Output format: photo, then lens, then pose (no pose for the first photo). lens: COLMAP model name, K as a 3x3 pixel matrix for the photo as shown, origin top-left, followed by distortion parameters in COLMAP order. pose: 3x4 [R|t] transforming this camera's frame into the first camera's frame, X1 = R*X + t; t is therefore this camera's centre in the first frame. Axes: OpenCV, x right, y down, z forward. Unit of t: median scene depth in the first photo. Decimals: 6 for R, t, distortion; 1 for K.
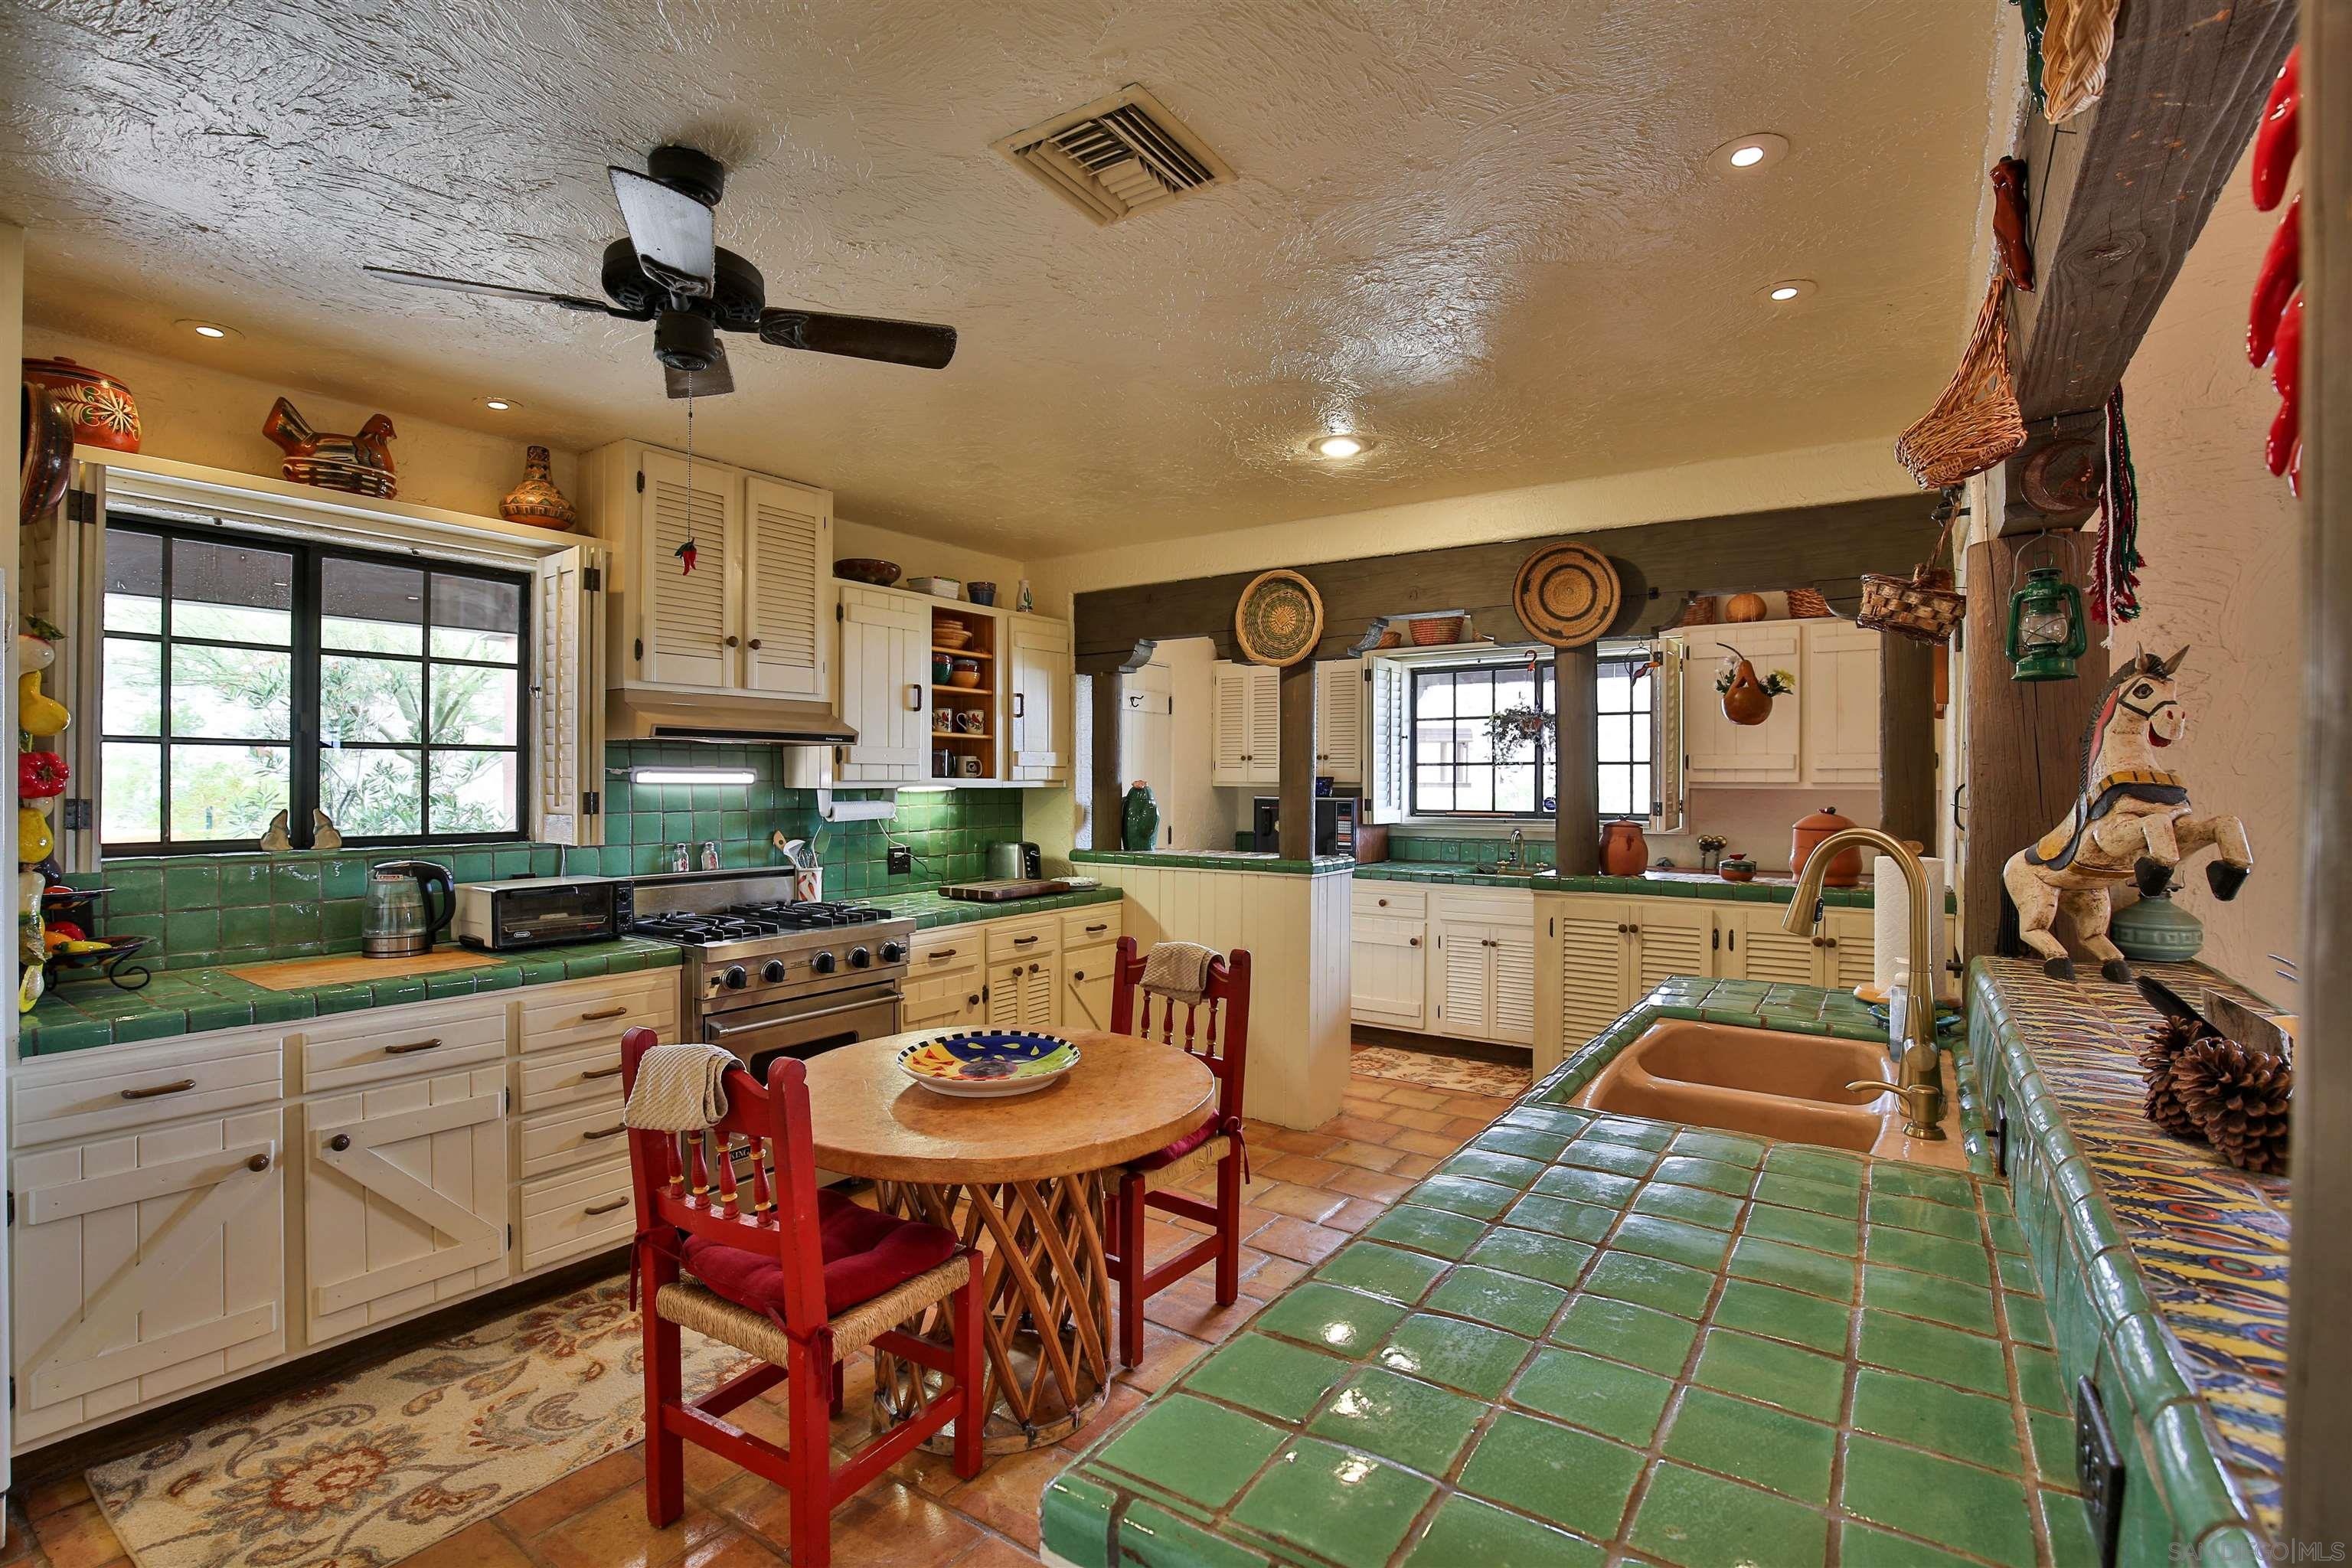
lens RADIAL K [[1075.8, 0, 1177.7], [0, 1075.8, 781.0], [0, 0, 1]] dist [-0.029818, 0.003948]
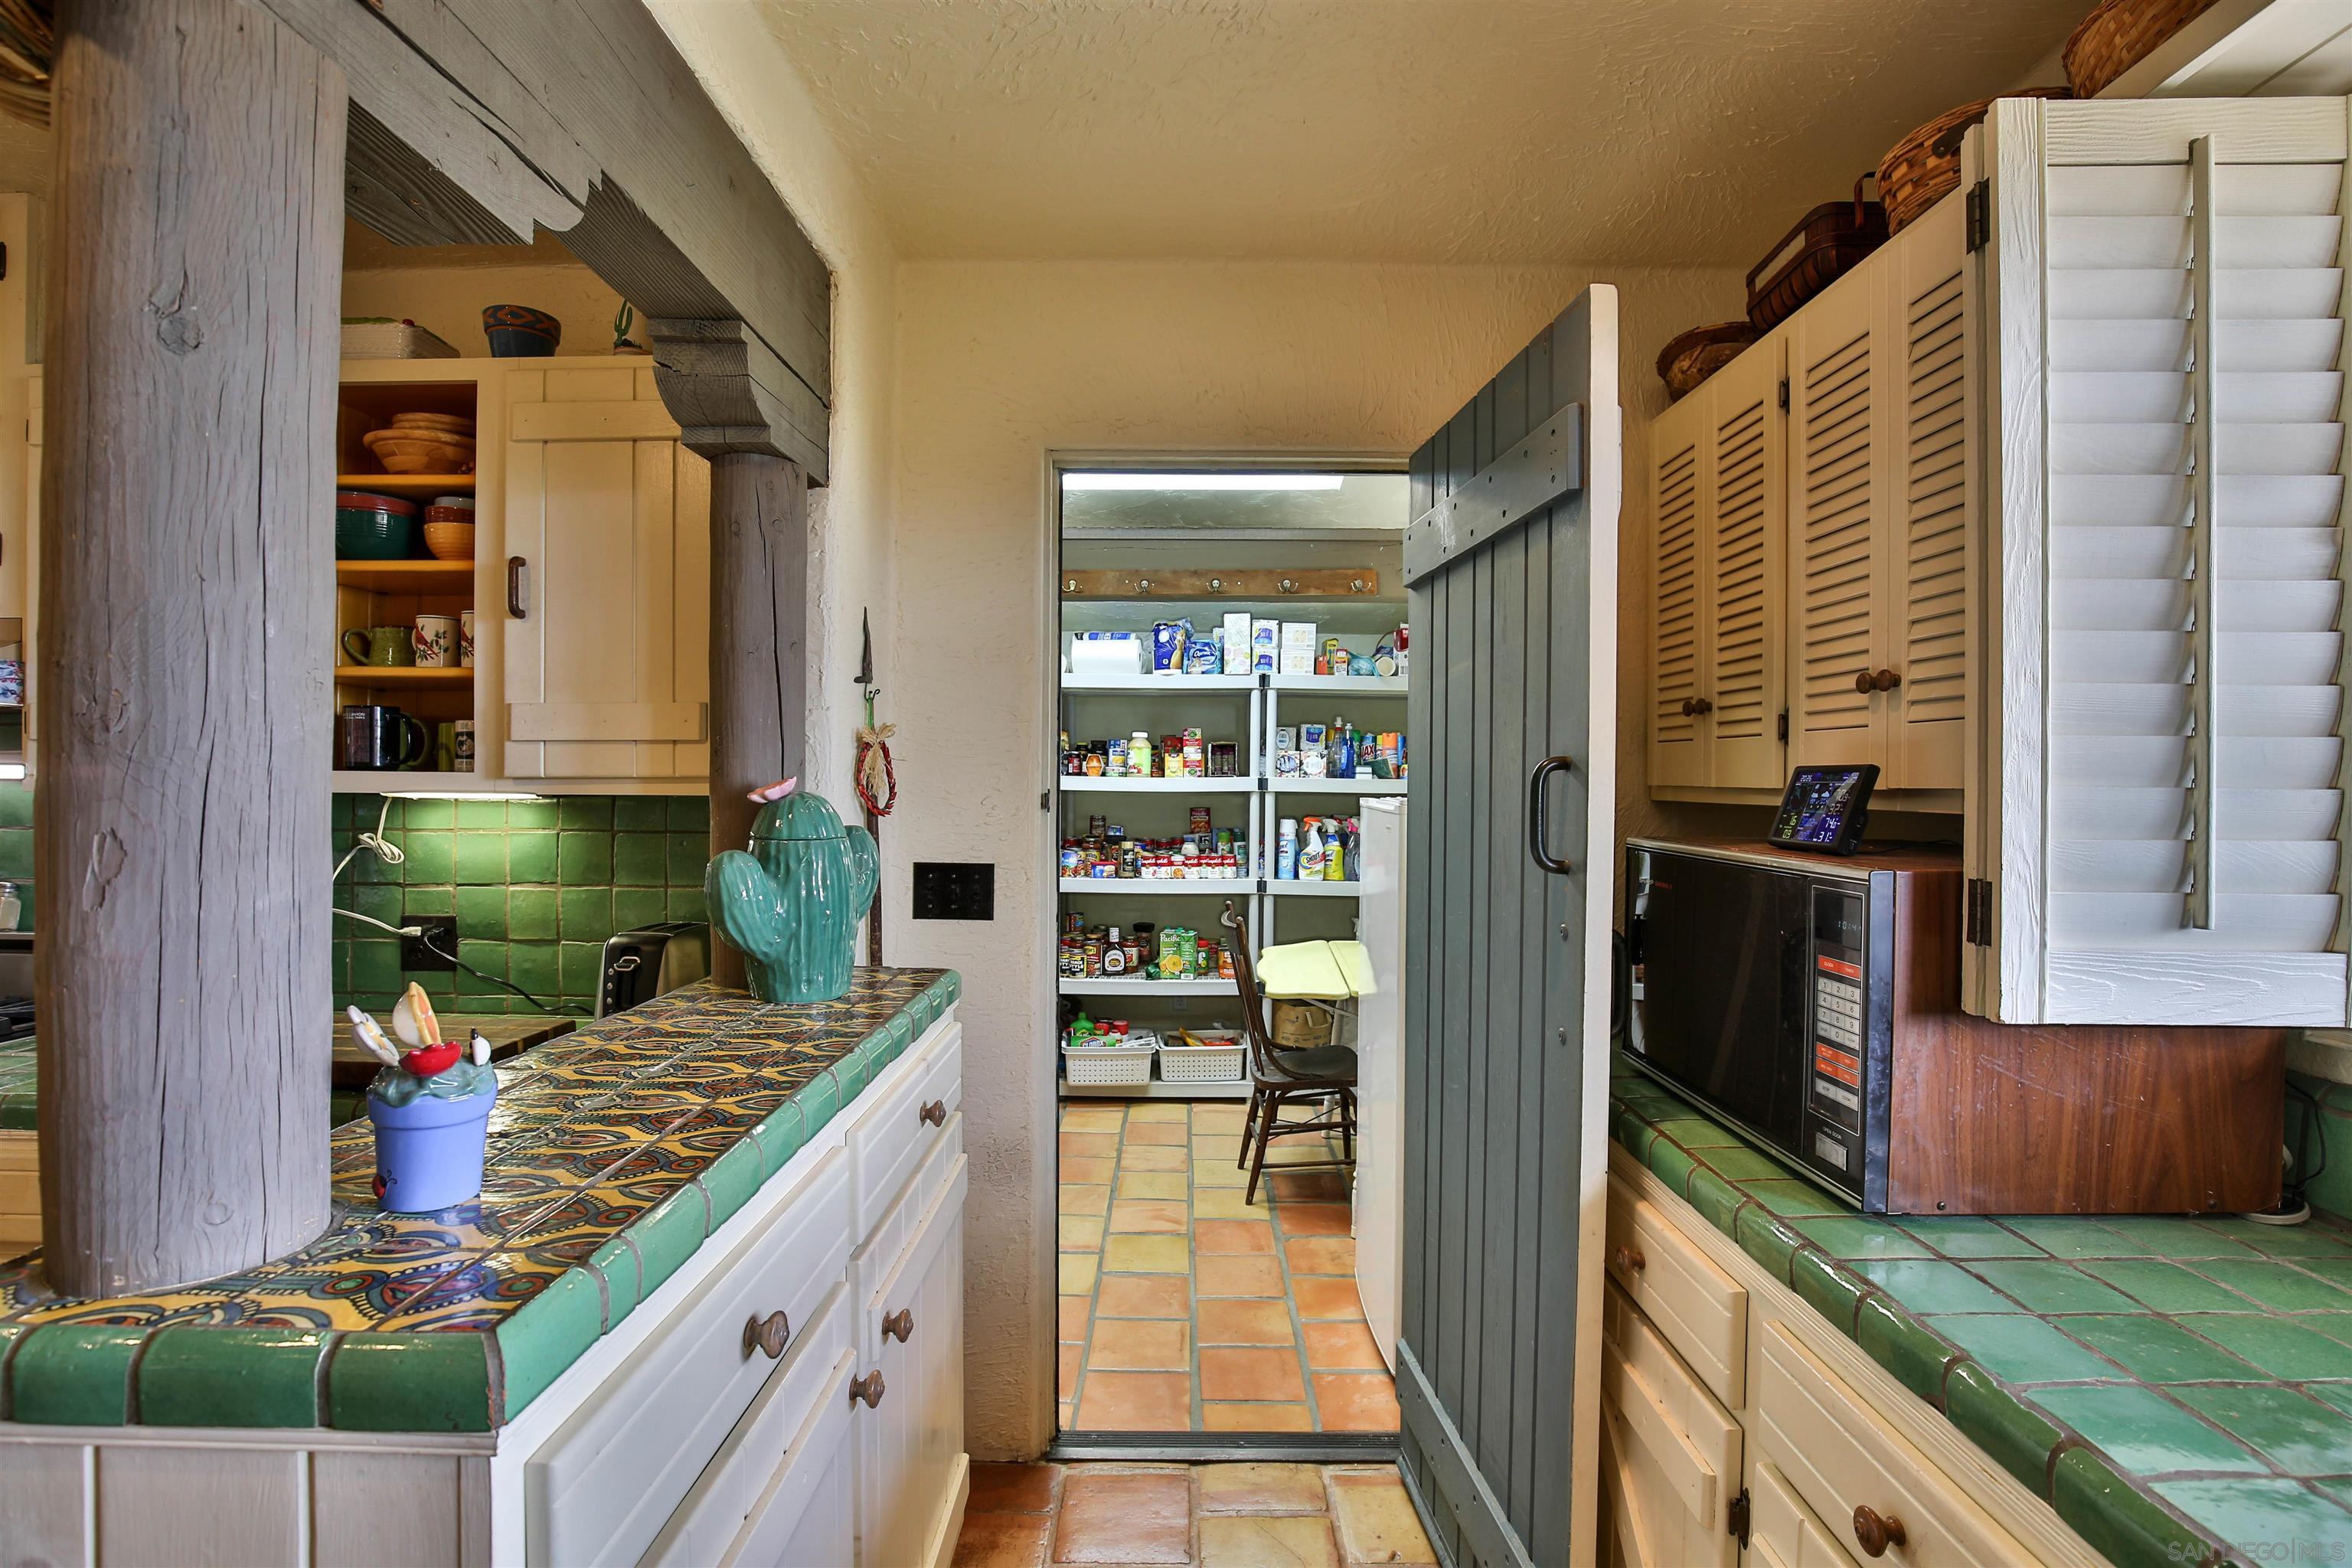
lens RADIAL K [[1075.8, 0, 1180.0], [0, 1075.8, 779.5], [0, 0, 1]] dist [-0.029818, 0.003948]
pose [[0.555535, -0.000340, -0.831493, 0.388387], [-0.003782, 0.999989, -0.002936, 0.000869], [0.831485, 0.004776, 0.555527, 1.209449]]
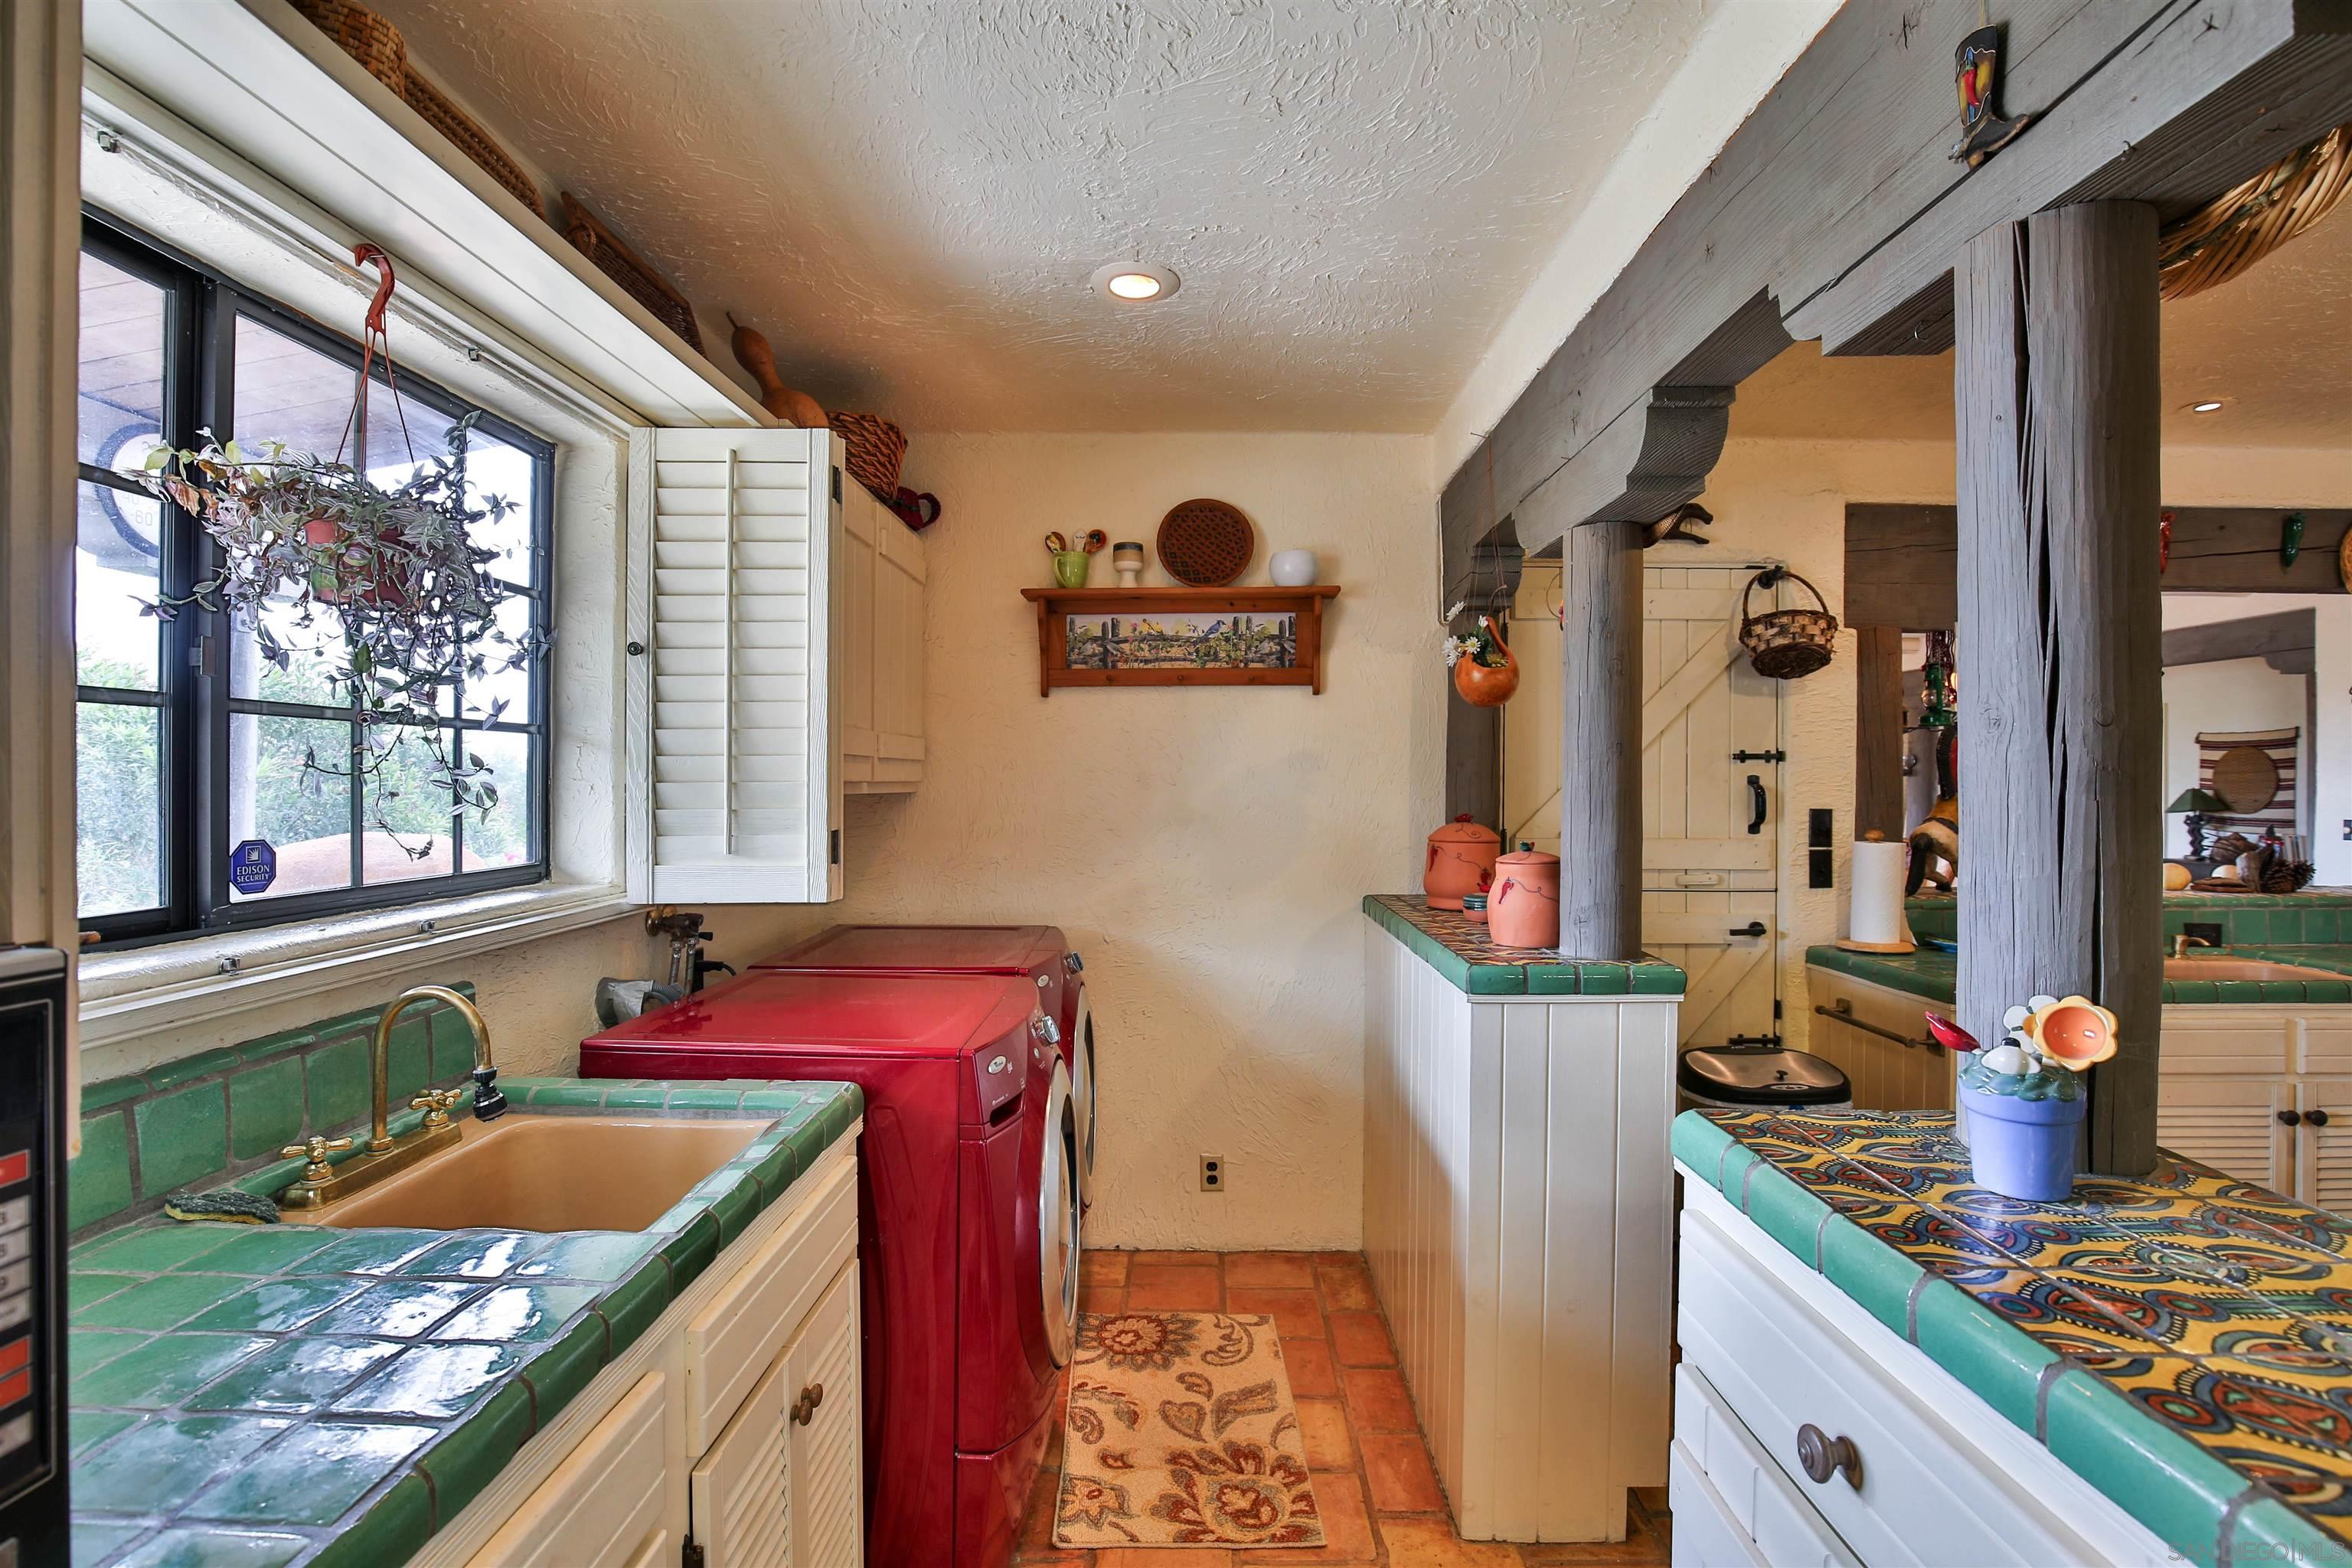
lens RADIAL K [[1075.8, 0, 1184.4], [0, 1075.8, 783.9], [0, 0, 1]] dist [-0.029818, 0.003948]
pose [[-0.559480, -0.008045, 0.828805, 0.039808], [-0.007186, 0.999962, 0.004856, -0.001841], [-0.828813, -0.003239, -0.559517, 1.480311]]
